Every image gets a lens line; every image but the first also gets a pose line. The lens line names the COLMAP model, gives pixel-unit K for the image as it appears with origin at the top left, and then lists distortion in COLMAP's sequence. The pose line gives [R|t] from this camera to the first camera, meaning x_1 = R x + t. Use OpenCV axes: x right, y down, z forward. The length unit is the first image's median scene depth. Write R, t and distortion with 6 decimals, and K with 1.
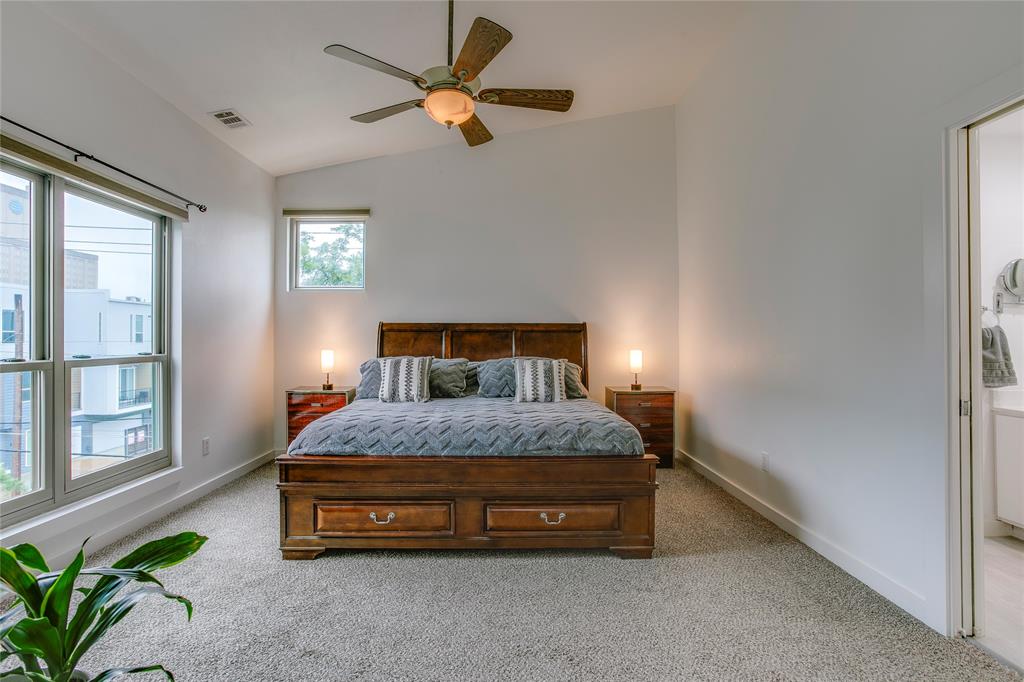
lens RADIAL K [[514.2, 0, 484.7], [0, 514.2, 340.2], [0, 0, 1]] dist [-0.020151, 0.006167]
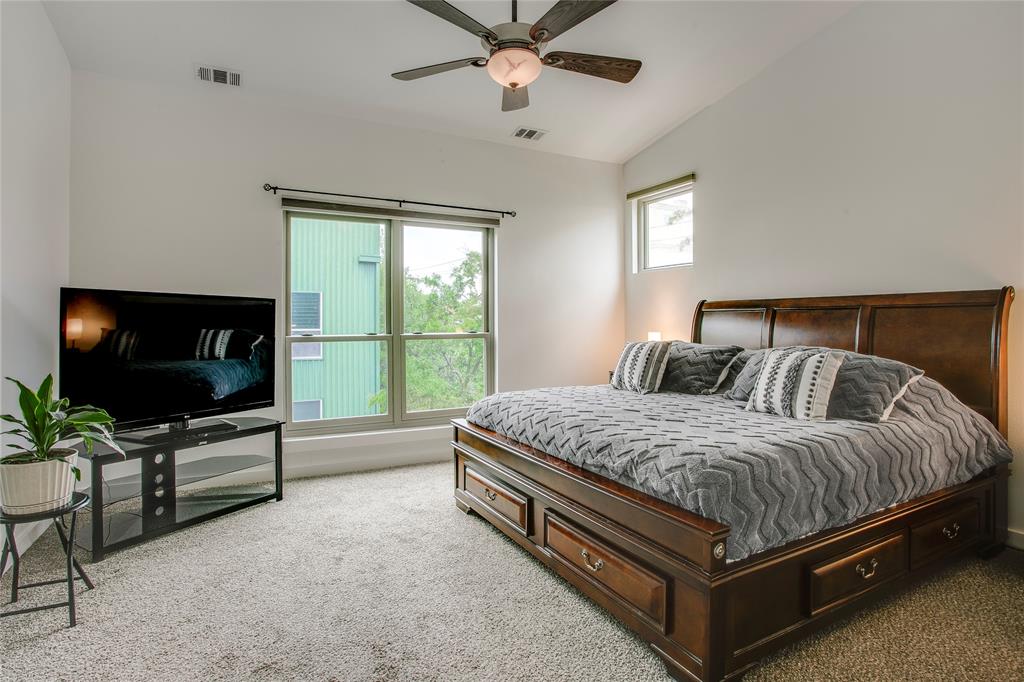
lens RADIAL K [[514.2, 0, 508.5], [0, 514.2, 334.6], [0, 0, 1]] dist [-0.020151, 0.006167]
pose [[0.487906, 0.022191, -0.872614, 0.517290], [0.005623, 0.999576, 0.028564, -0.005196], [0.872878, -0.018844, 0.487575, 0.374744]]
